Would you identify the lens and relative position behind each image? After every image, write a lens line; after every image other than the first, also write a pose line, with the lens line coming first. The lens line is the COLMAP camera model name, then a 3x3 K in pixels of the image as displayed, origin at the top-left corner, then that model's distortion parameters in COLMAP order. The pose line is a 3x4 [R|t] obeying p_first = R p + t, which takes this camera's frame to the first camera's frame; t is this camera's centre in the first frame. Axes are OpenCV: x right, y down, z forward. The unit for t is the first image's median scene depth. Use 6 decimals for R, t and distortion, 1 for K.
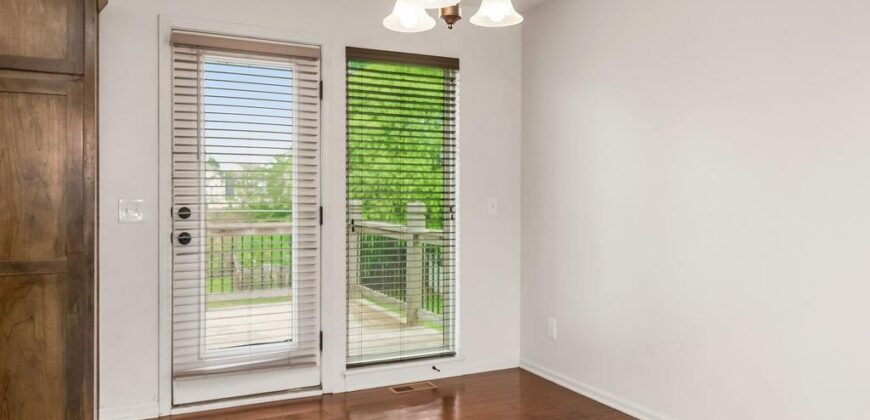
lens RADIAL K [[650.4, 0, 459.9], [0, 650.4, 205.8], [0, 0, 1]] dist [0.004747, 0.002561]
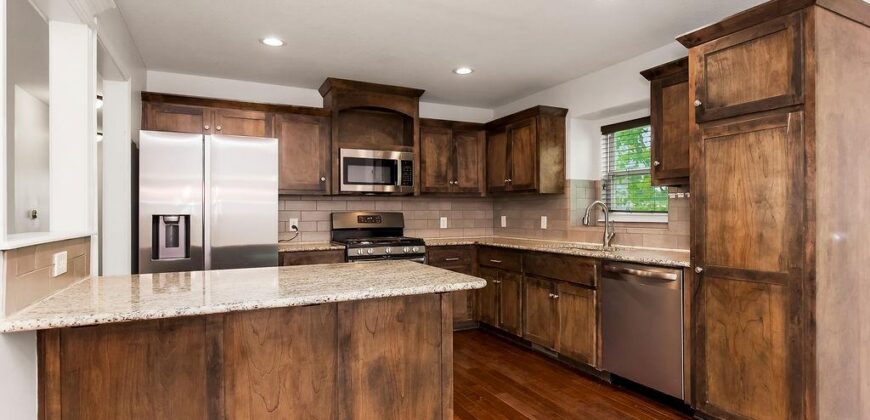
lens RADIAL K [[458.9, 0, 435.0], [0, 458.9, 210.0], [0, 0, 1]] dist [-0.023768, 0.000095]
pose [[-0.025643, -0.009728, -0.999624, 0.138667], [-0.008571, 0.999918, -0.009511, -0.010422], [0.999634, 0.008323, -0.025724, 0.318775]]
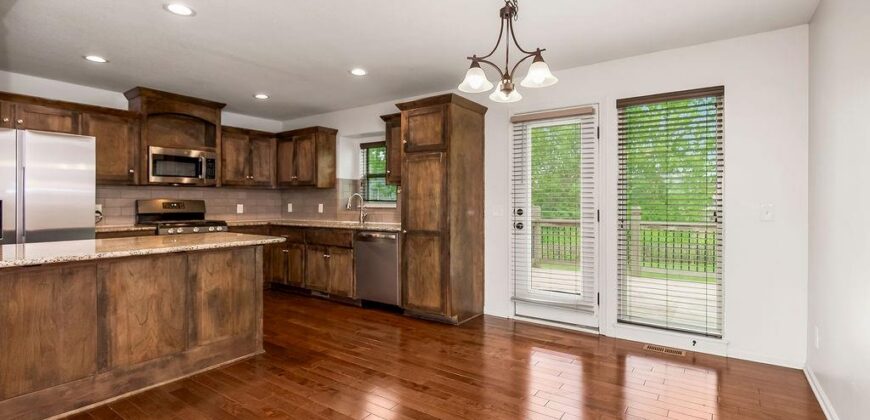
lens RADIAL K [[416.3, 0, 438.6], [0, 416.3, 205.4], [0, 0, 1]] dist [-0.001949, -0.000114]
pose [[0.460736, 0.002617, -0.887534, 0.520185], [-0.011728, 0.999926, -0.003140, -0.001445], [0.887460, 0.011856, 0.460732, 0.246961]]
